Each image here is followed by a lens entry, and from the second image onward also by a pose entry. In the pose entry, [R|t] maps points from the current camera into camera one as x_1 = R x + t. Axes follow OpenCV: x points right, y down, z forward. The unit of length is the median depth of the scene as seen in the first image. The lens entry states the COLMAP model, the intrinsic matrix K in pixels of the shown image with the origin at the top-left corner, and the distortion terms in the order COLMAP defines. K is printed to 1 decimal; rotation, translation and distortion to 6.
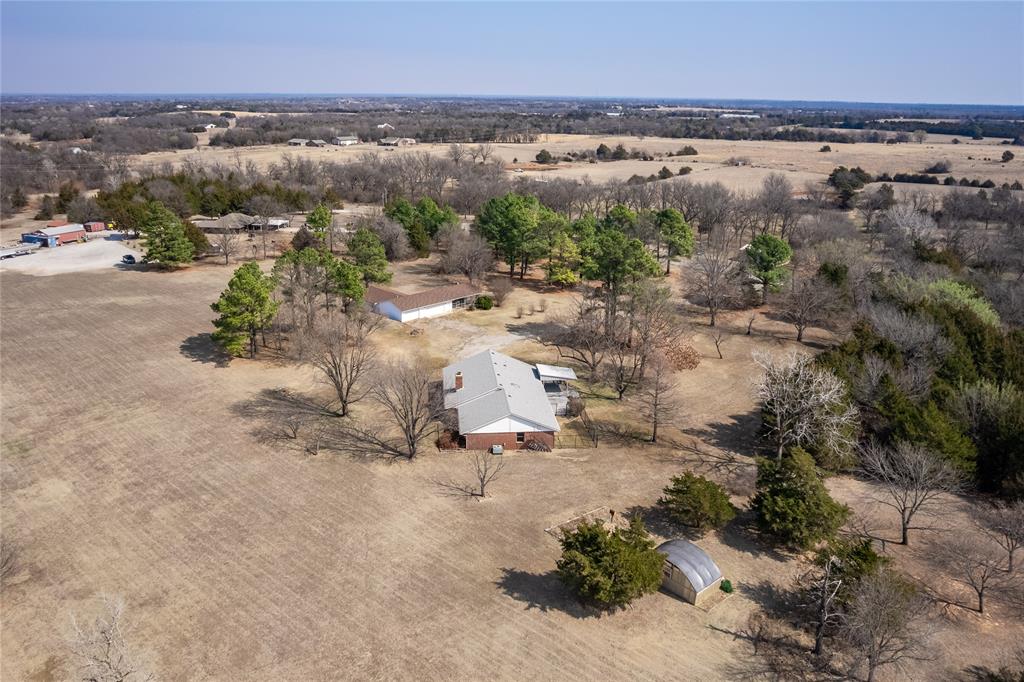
lens RADIAL K [[657.7, 0, 512.0], [0, 657.7, 341.0], [0, 0, 1]] dist [-0.039335, 0.000260]
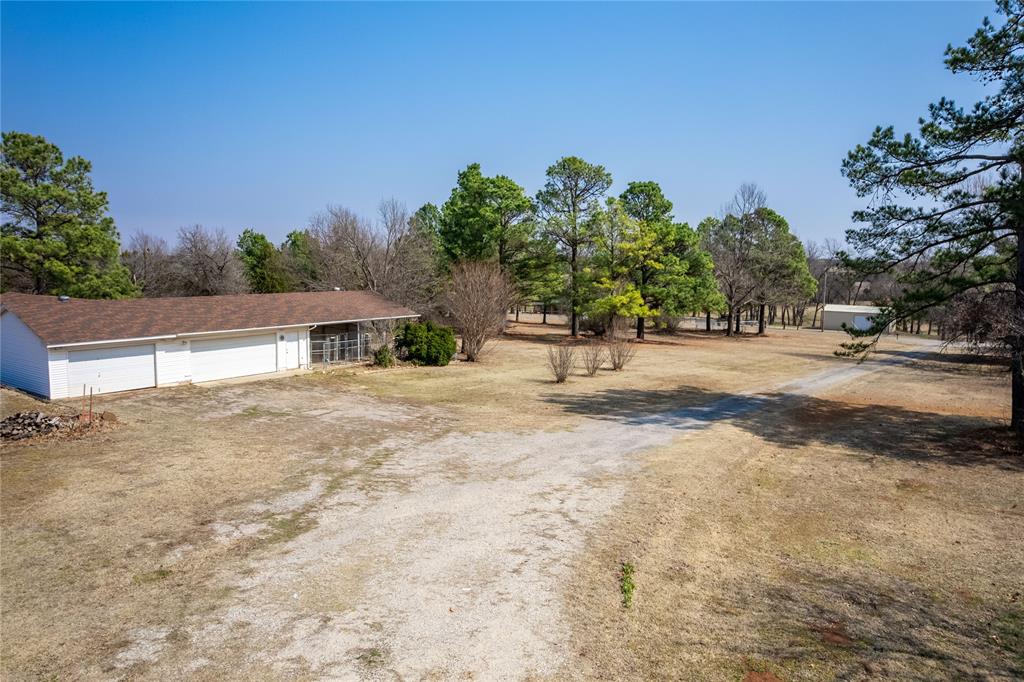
lens RADIAL K [[657.7, 0, 512.0], [0, 657.7, 341.0], [0, 0, 1]] dist [-0.039335, 0.000260]
pose [[0.990741, -0.021573, 0.134039, -0.046674], [0.049987, 0.975901, -0.212410, 0.005245], [-0.126226, 0.217144, 0.967944, 0.764630]]
